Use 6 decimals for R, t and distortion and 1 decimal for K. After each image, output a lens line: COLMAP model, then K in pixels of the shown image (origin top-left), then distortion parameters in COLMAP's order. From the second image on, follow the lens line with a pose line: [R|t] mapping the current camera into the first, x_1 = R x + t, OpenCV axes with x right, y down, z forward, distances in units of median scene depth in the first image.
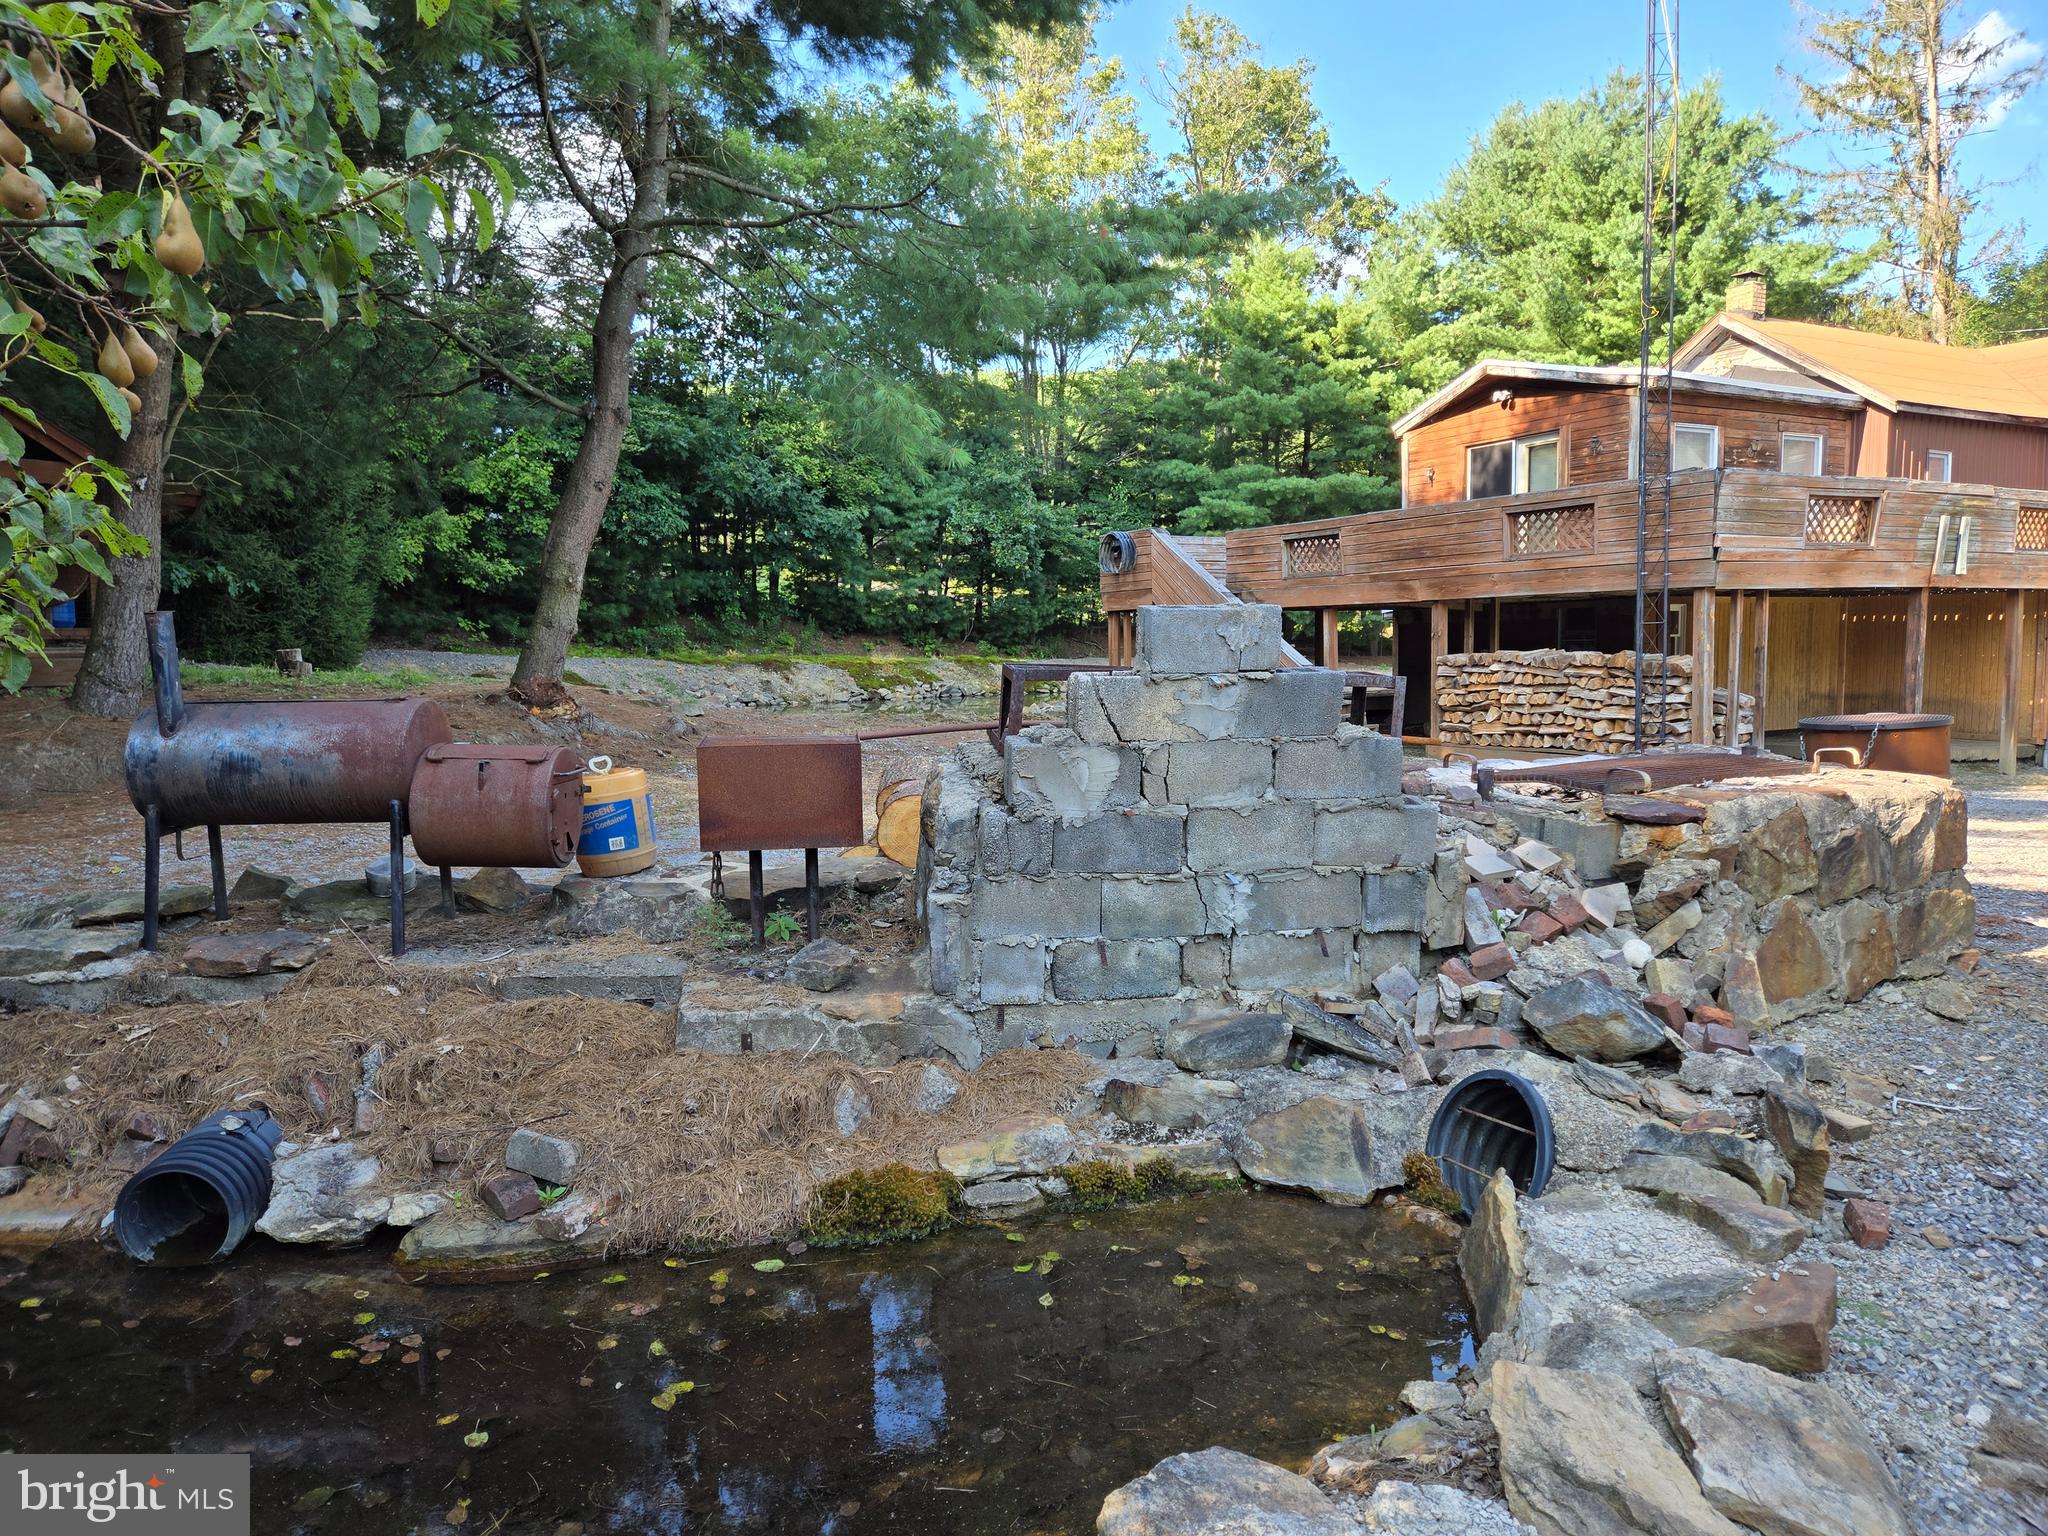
lens RADIAL K [[1398.9, 0, 1024.0], [0, 1398.9, 768.0], [0, 0, 1]] dist [0.064382, -0.046442]
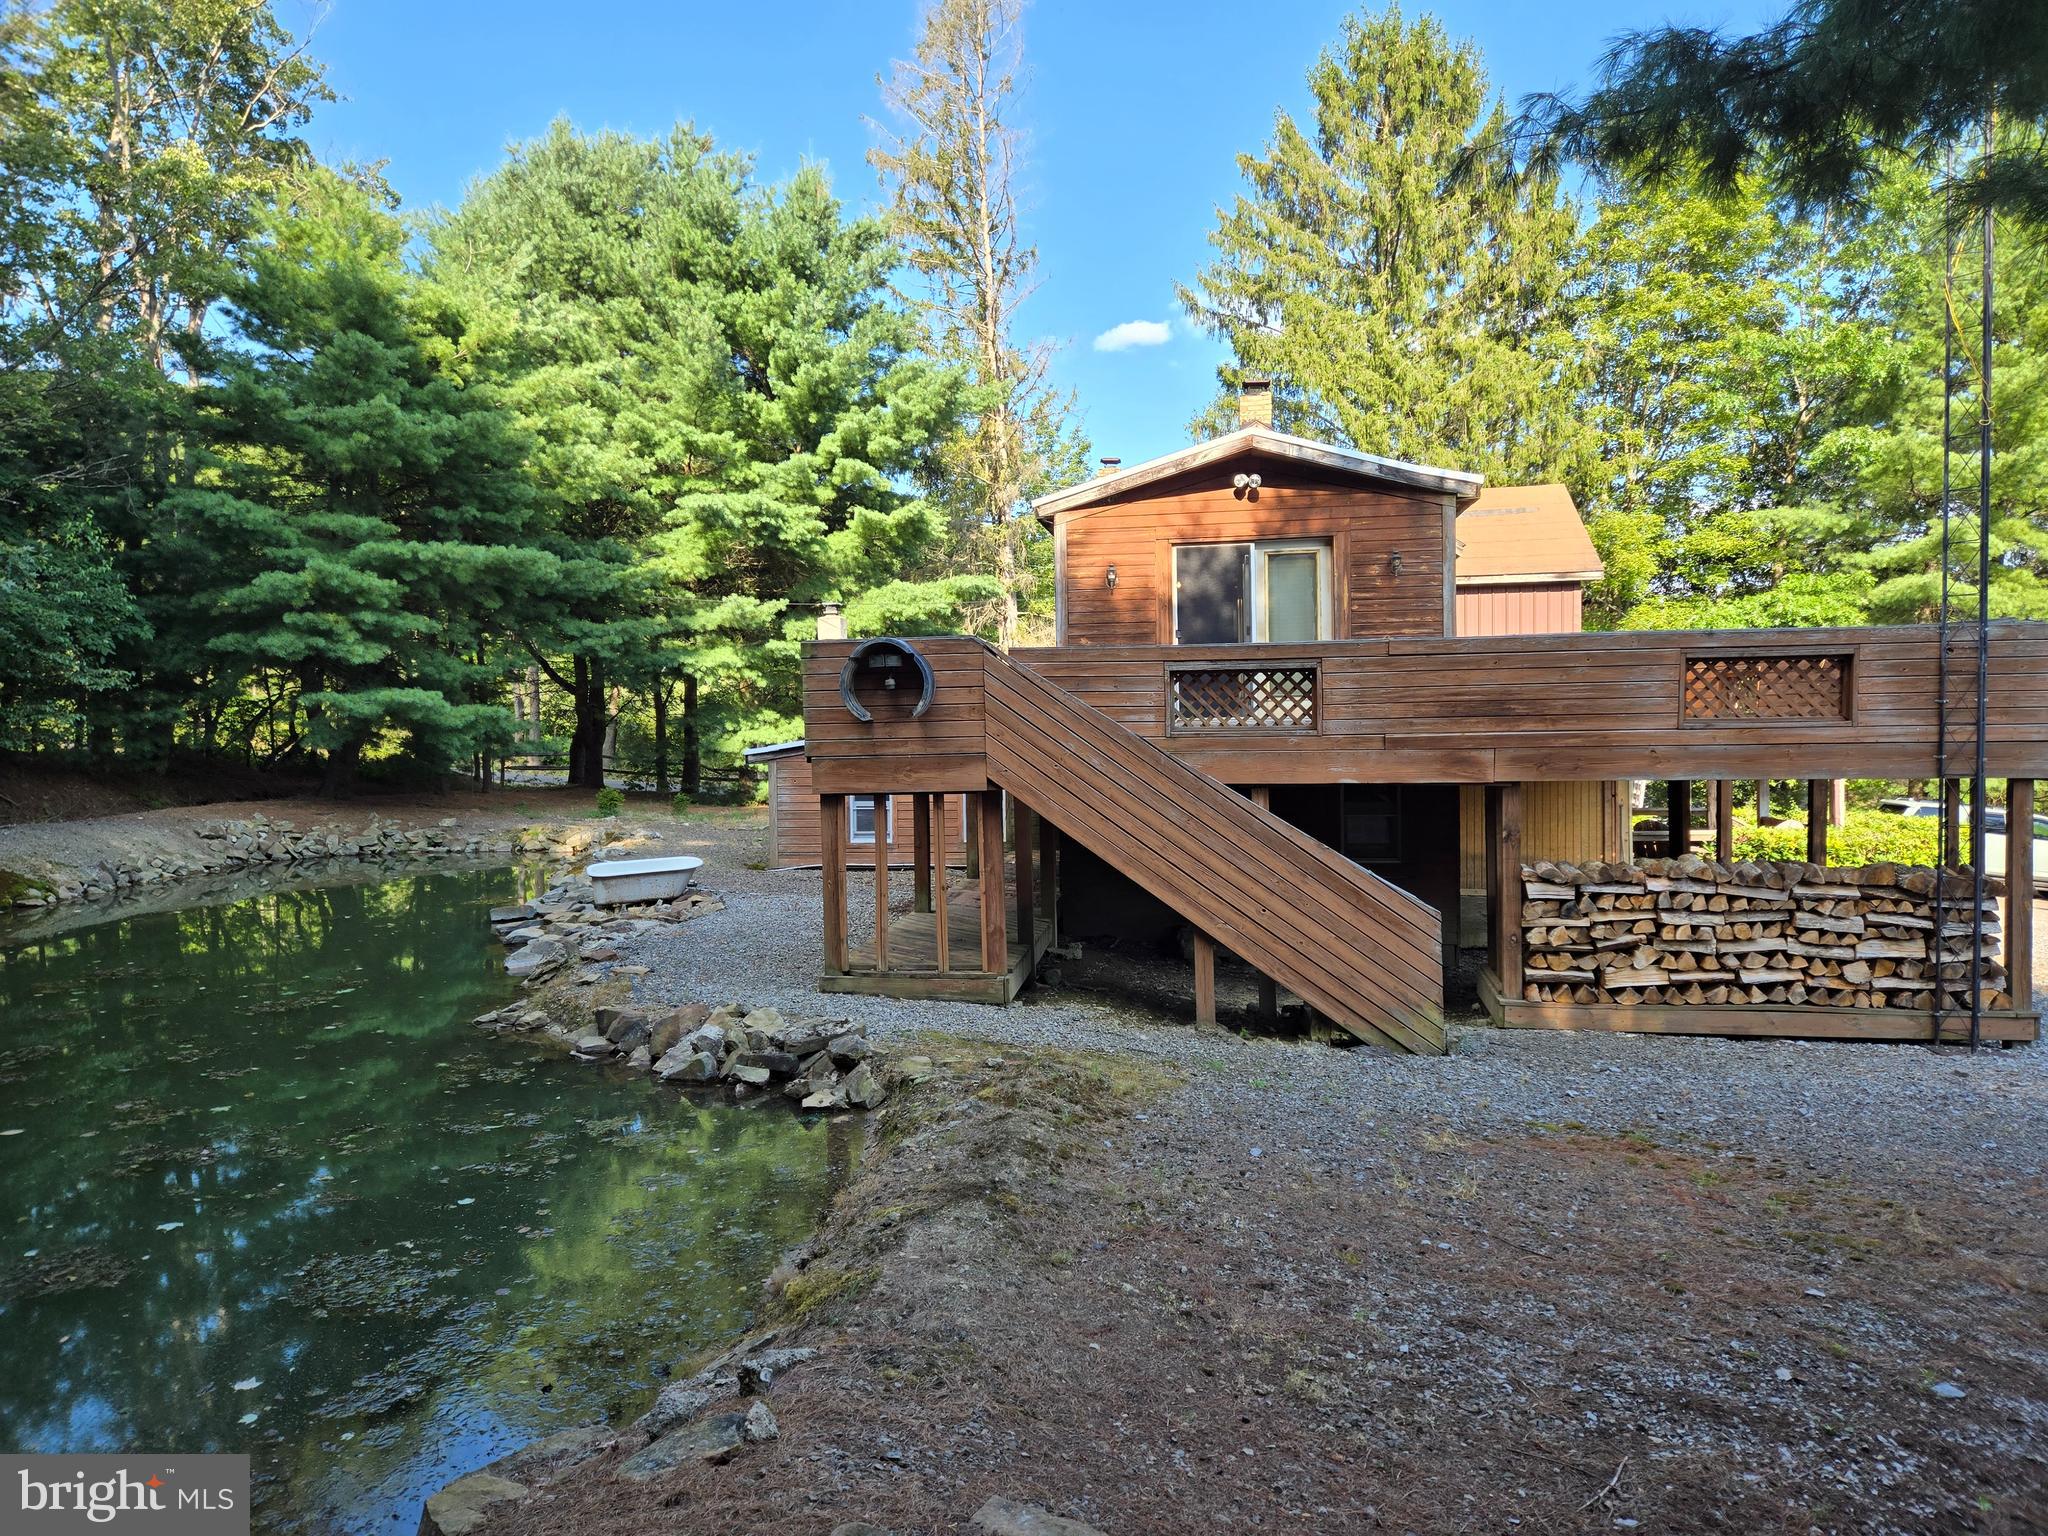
lens RADIAL K [[1373.7, 0, 1033.3], [0, 1373.7, 758.6], [0, 0, 1]] dist [0.087595, -0.085847]
pose [[0.600774, -0.017520, 0.799227, -0.296577], [0.075619, 0.996522, -0.034998, -0.106980], [-0.795835, 0.081463, 0.600009, 0.685651]]
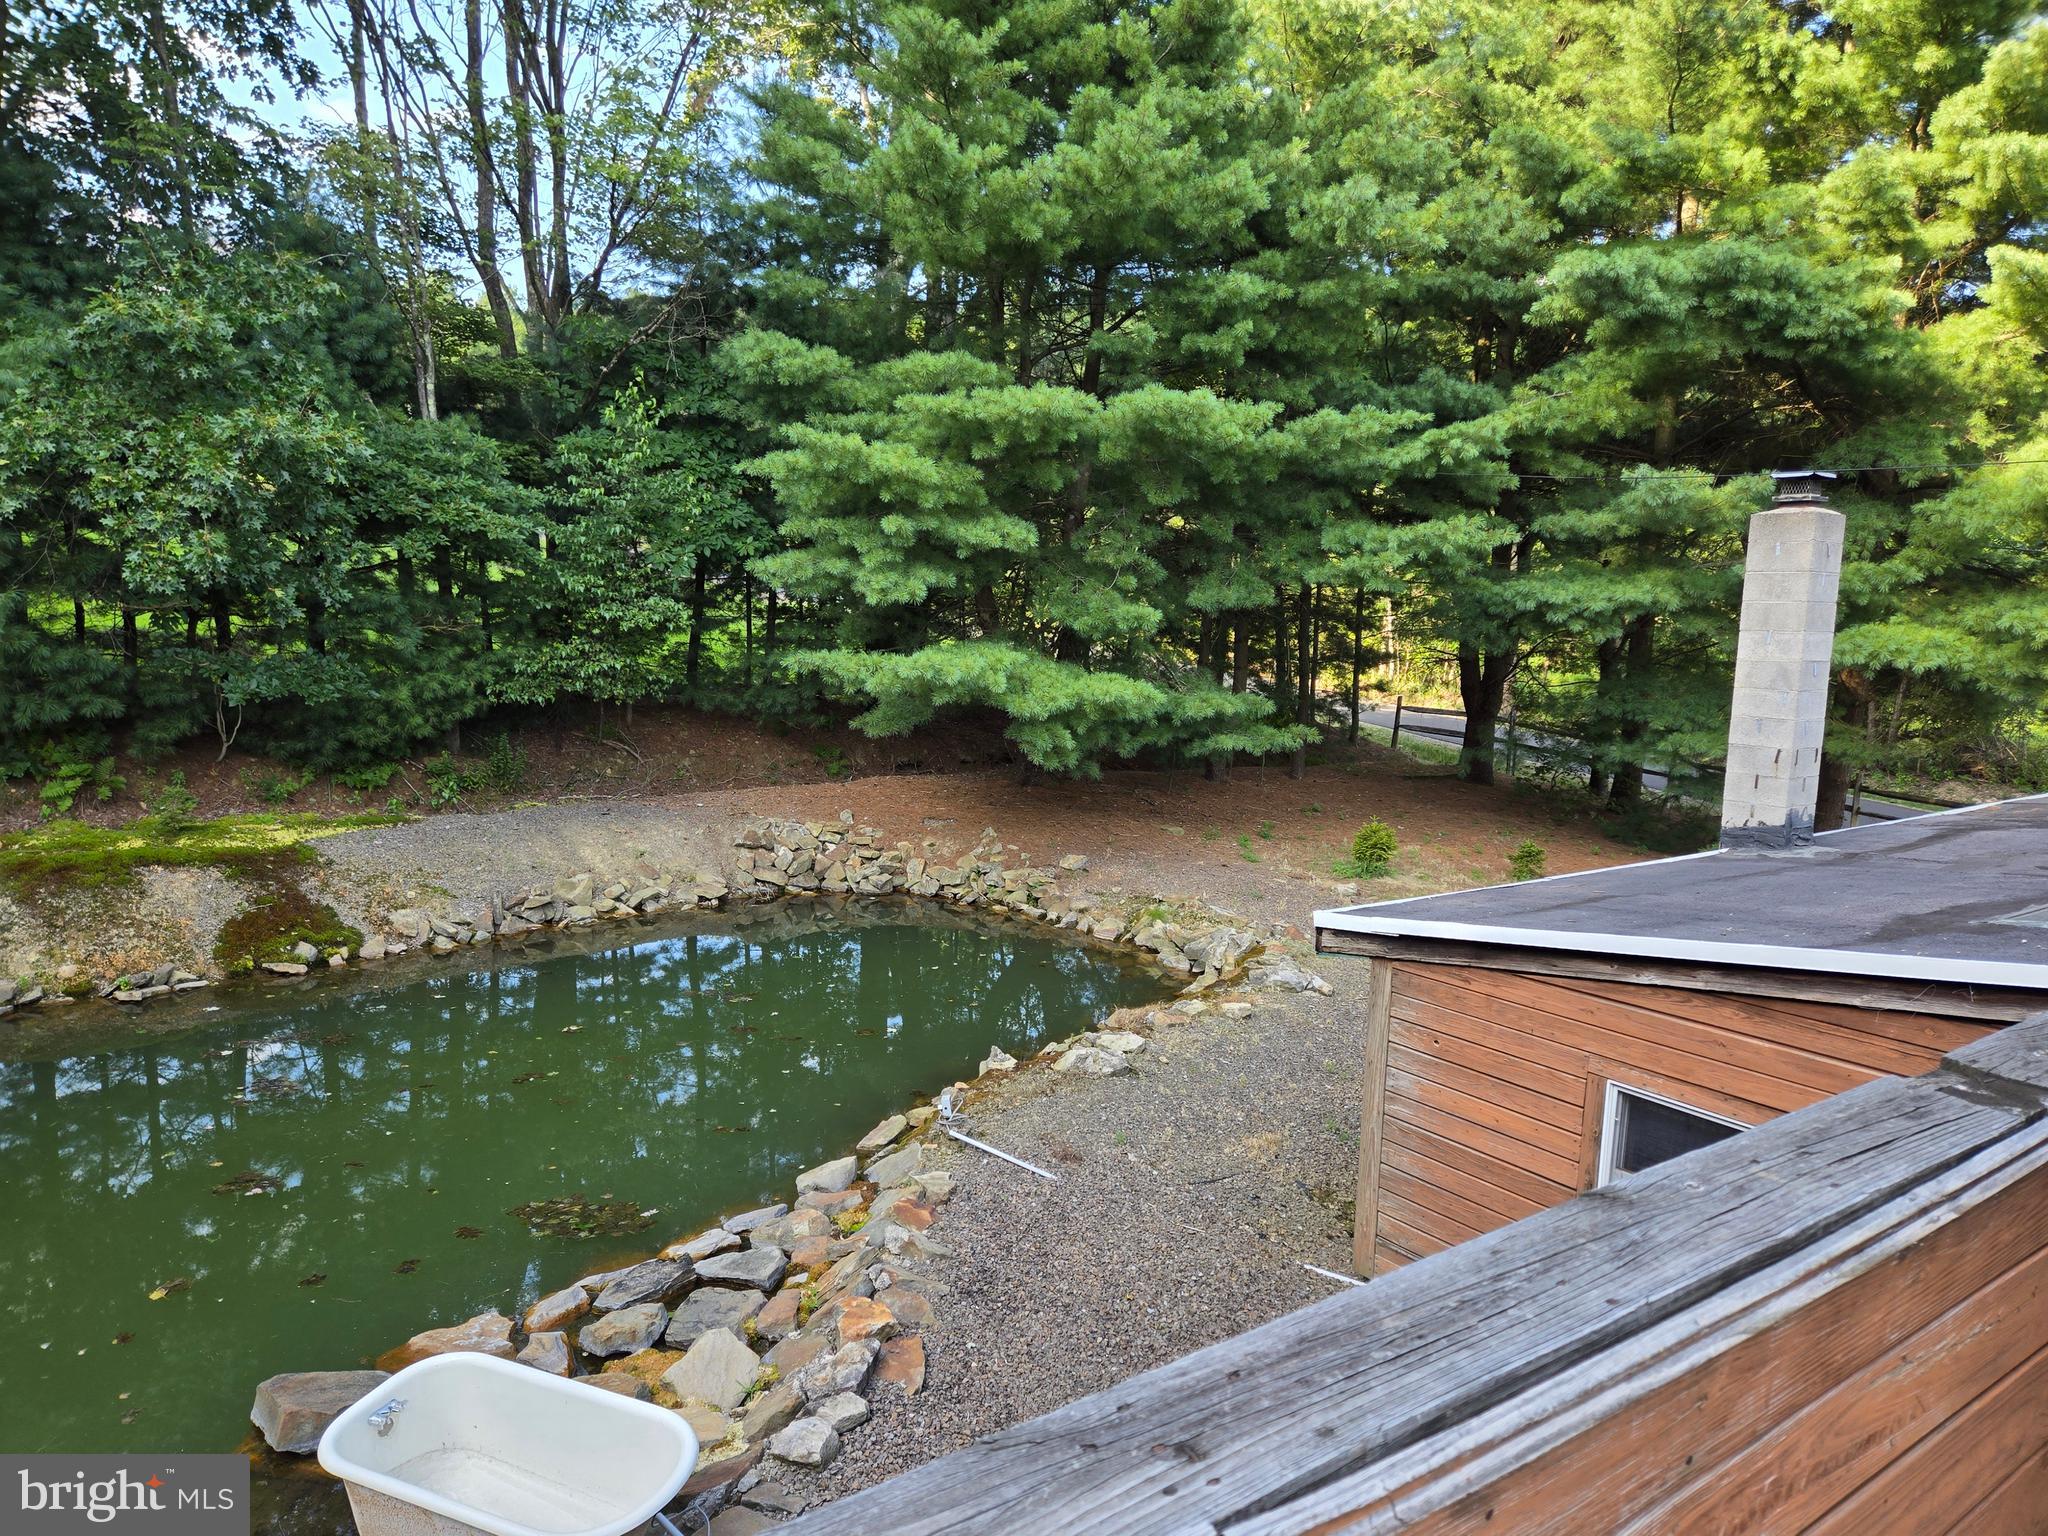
lens RADIAL K [[1398.9, 0, 1024.0], [0, 1398.9, 768.0], [0, 0, 1]] dist [0.064382, -0.046442]
pose [[0.991228, 0.031781, 0.128282, 0.248540], [-0.035864, 0.998917, 0.029647, -0.204536], [-0.127200, -0.033988, 0.991295, 1.096875]]
